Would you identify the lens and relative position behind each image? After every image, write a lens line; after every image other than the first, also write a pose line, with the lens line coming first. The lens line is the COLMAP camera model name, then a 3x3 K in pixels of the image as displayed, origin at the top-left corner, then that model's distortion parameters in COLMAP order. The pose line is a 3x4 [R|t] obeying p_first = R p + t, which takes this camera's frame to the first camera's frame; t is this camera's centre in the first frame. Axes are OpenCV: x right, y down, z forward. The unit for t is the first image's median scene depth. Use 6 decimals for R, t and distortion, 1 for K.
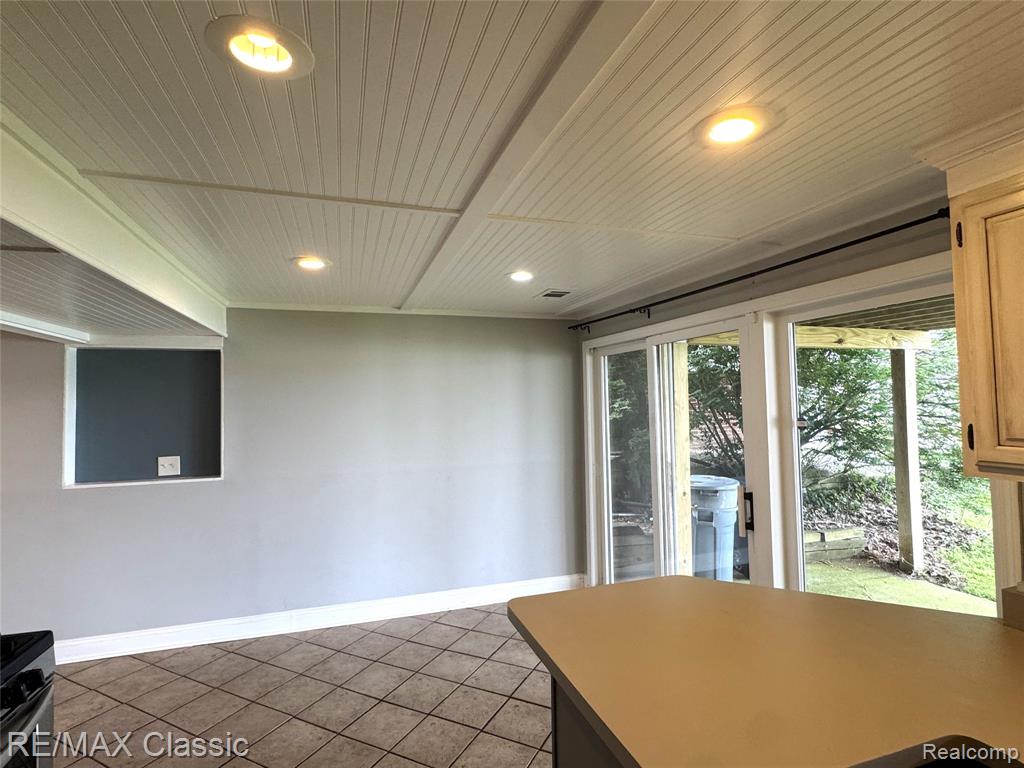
lens RADIAL K [[520.4, 0, 513.6], [0, 520.4, 382.4], [0, 0, 1]] dist [-0.000484, -0.000387]
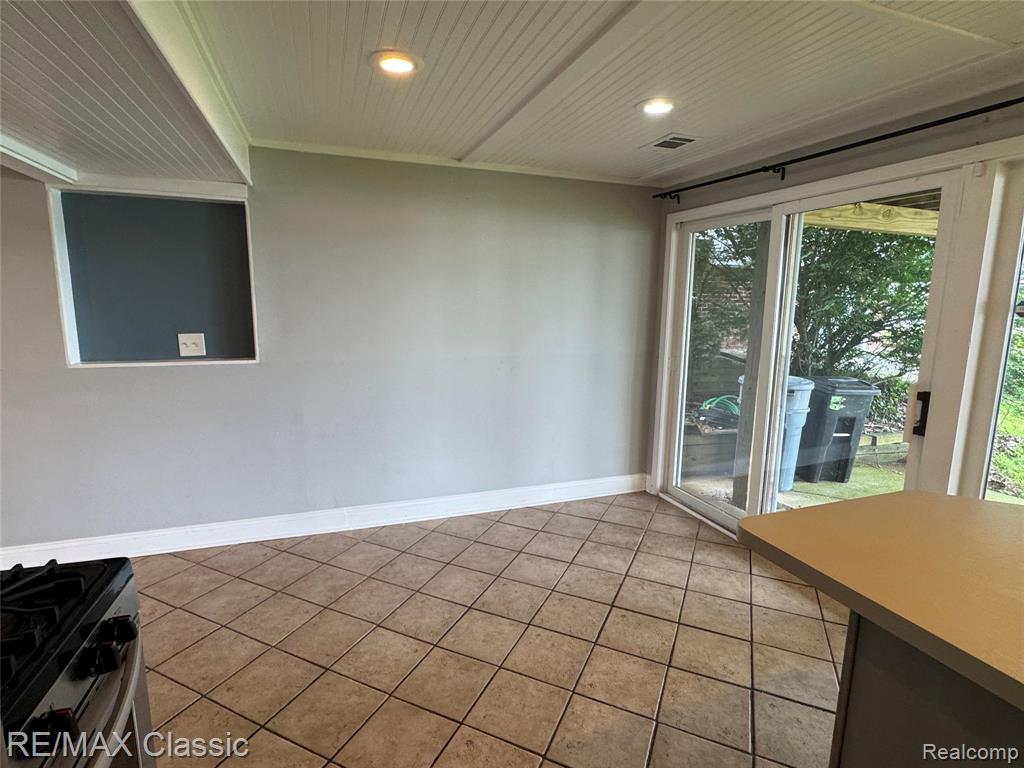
lens RADIAL K [[520.4, 0, 510.8], [0, 520.4, 383.1], [0, 0, 1]] dist [-0.000484, -0.000387]
pose [[0.998987, 0.025600, 0.037015, -0.188751], [-0.032344, 0.980281, 0.194942, 0.043640], [-0.031295, -0.195942, 0.980116, 0.159145]]
